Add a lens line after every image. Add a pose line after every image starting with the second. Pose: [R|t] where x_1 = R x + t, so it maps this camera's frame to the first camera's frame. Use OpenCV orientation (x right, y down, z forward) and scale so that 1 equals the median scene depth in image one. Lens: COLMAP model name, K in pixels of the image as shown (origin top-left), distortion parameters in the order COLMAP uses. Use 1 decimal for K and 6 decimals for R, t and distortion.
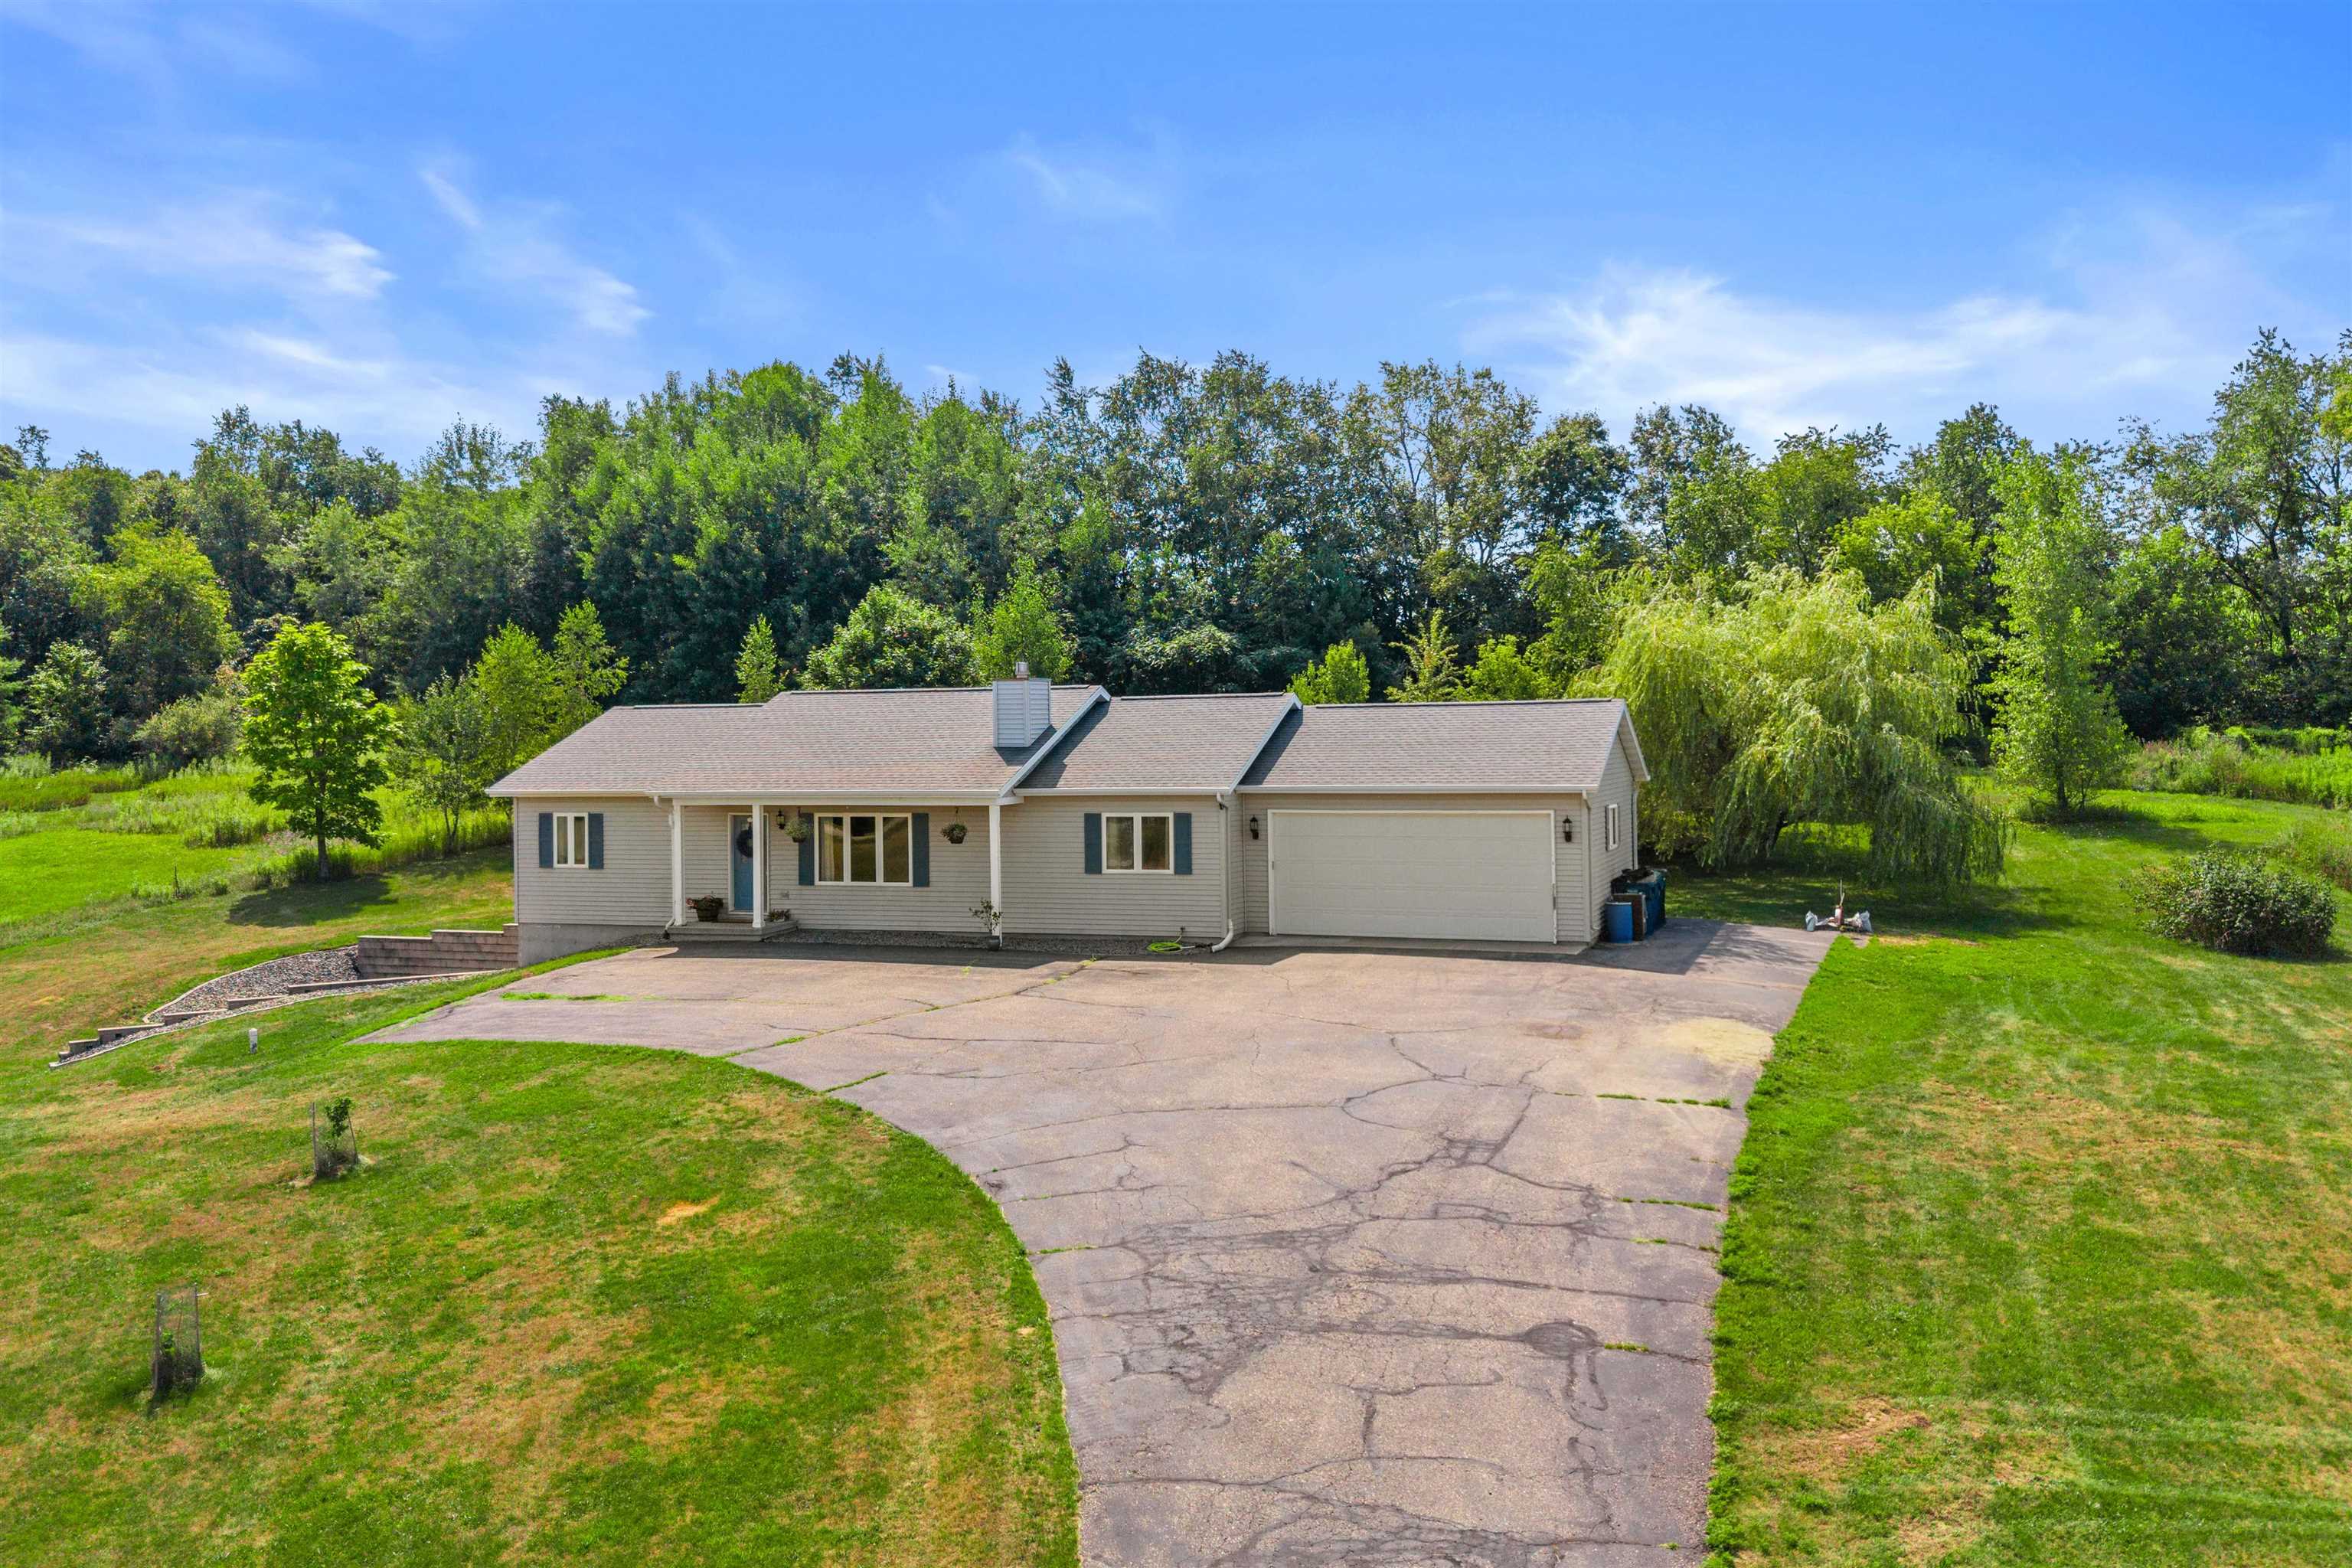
lens RADIAL K [[1884.1, 0, 1224.8], [0, 1884.1, 773.3], [0, 0, 1]] dist [0.103644, -0.207384]
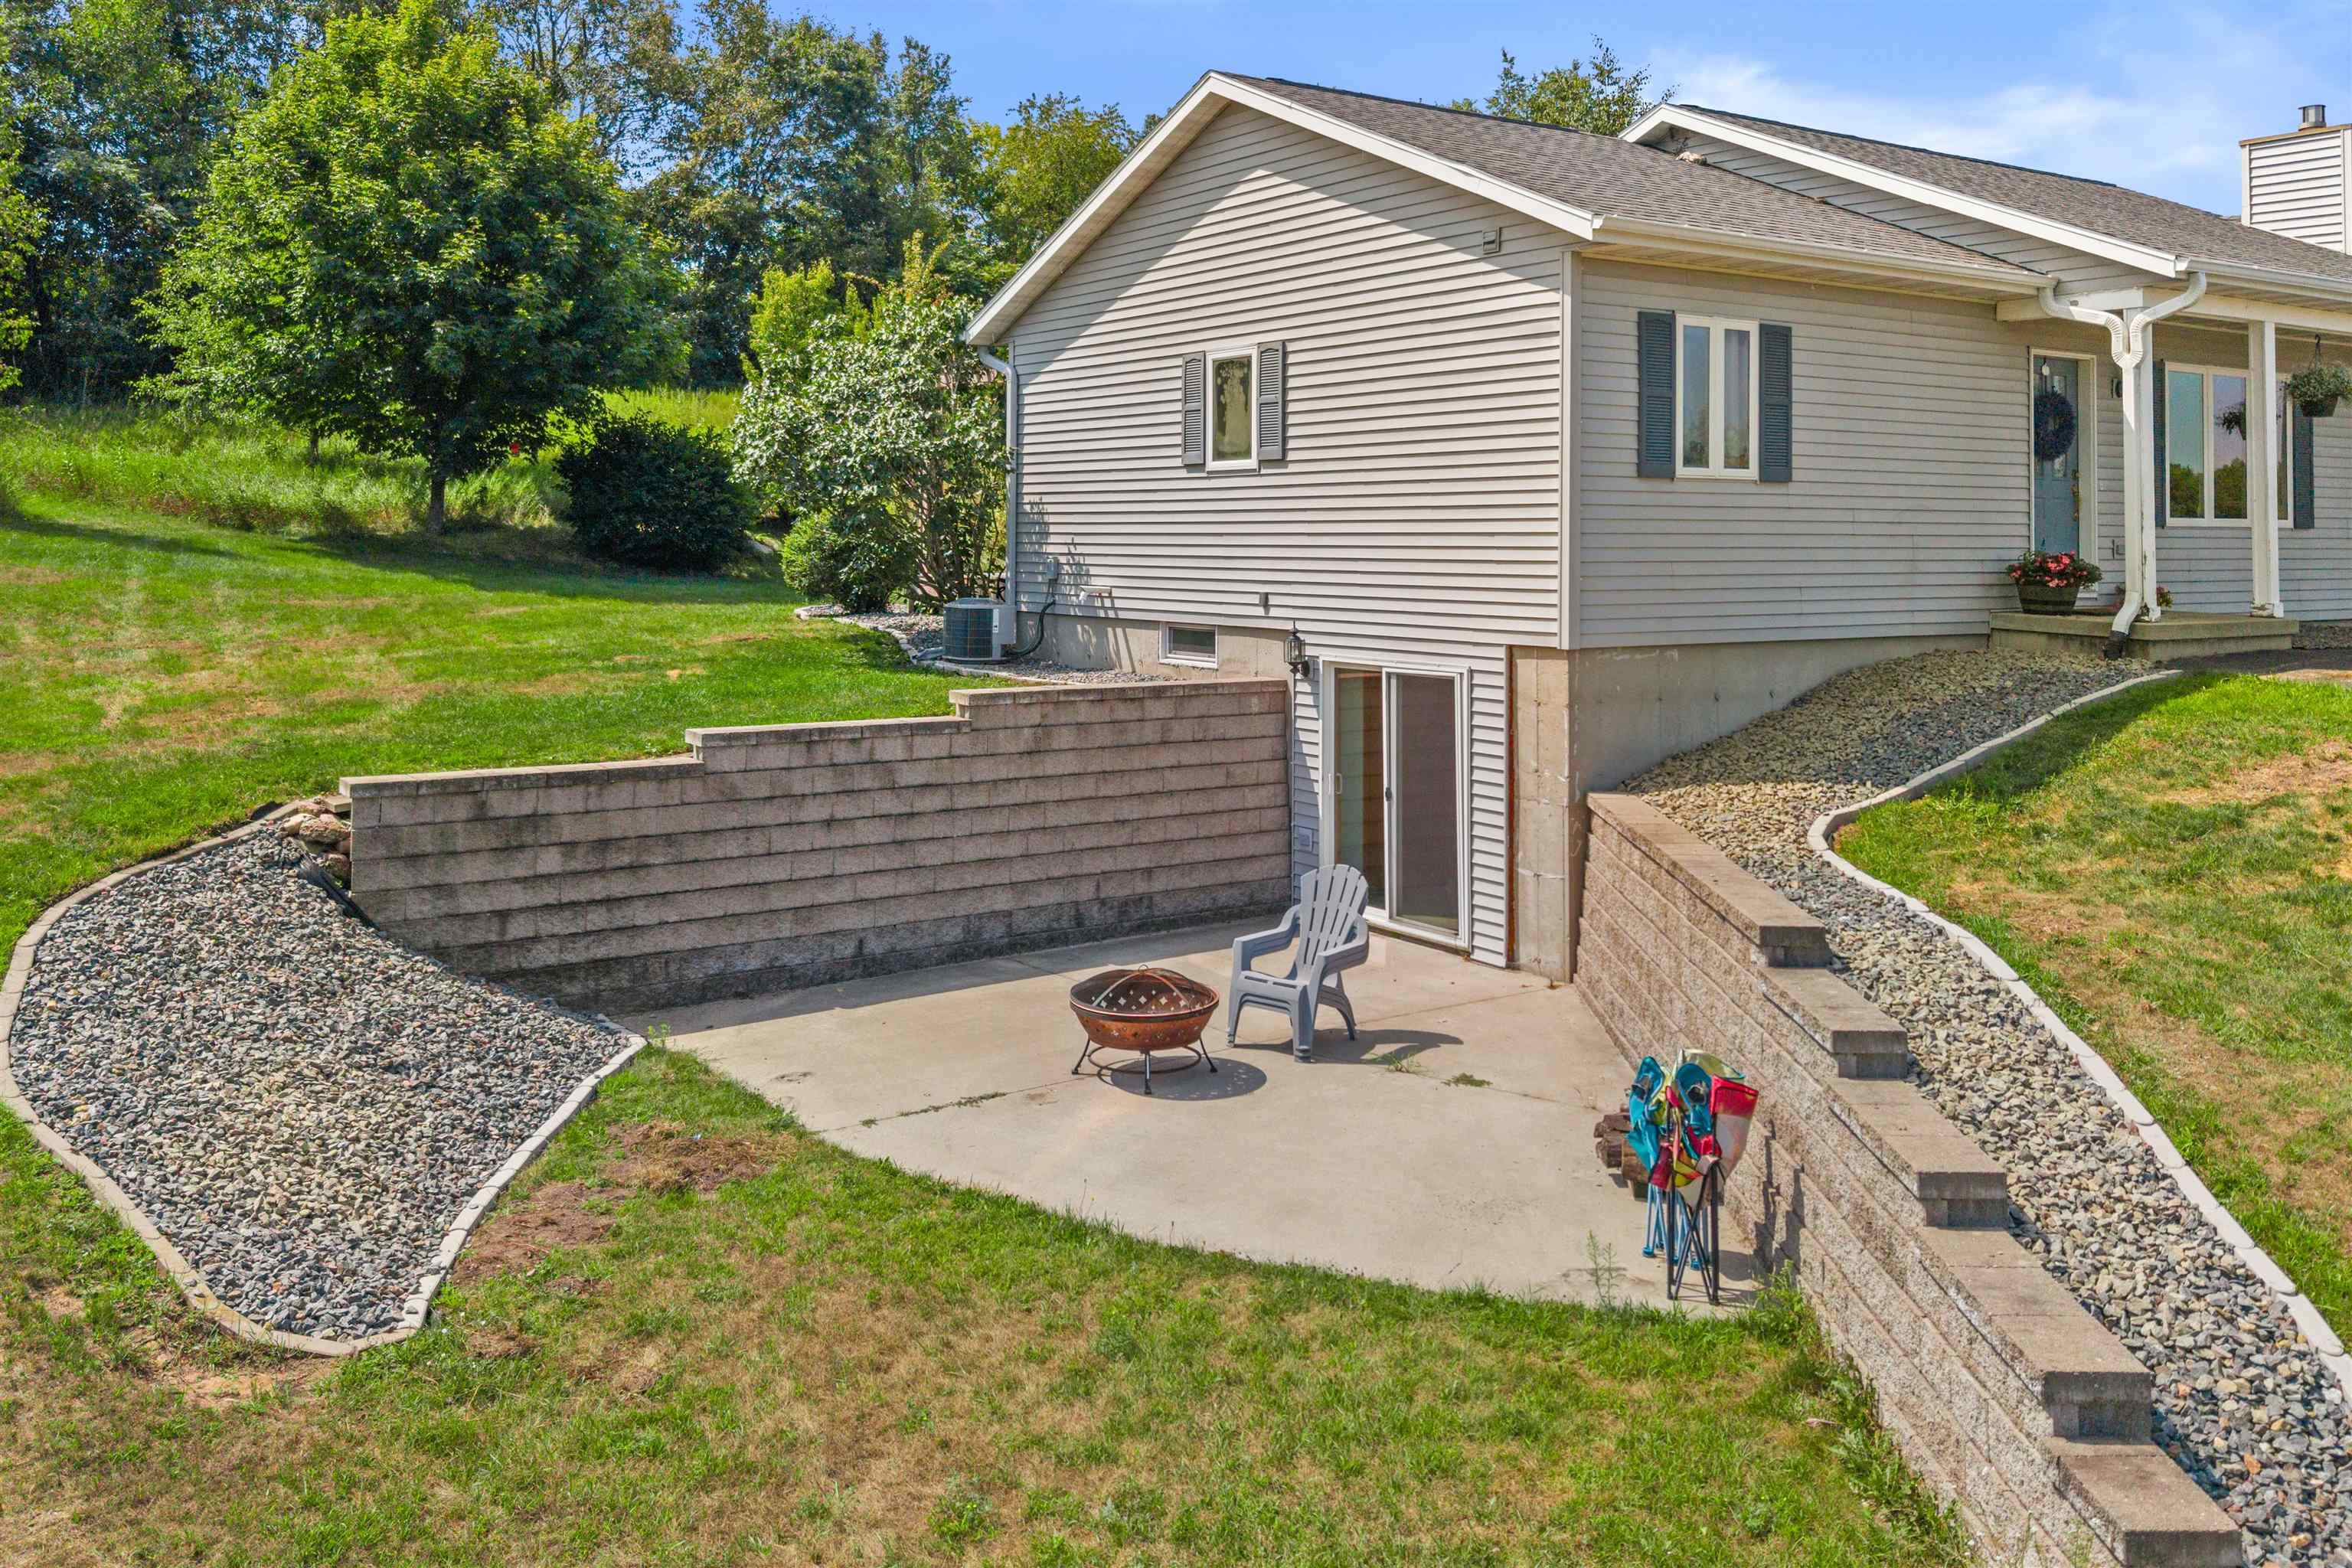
lens RADIAL K [[1884.1, 0, 1176.0], [0, 1884.1, 784.0], [0, 0, 1]] dist [0.032806, -0.054340]
pose [[0.573398, -0.097030, 0.813511, -0.208892], [-0.006711, 0.992372, 0.123093, 0.019097], [-0.819249, -0.076041, 0.568373, 0.270990]]
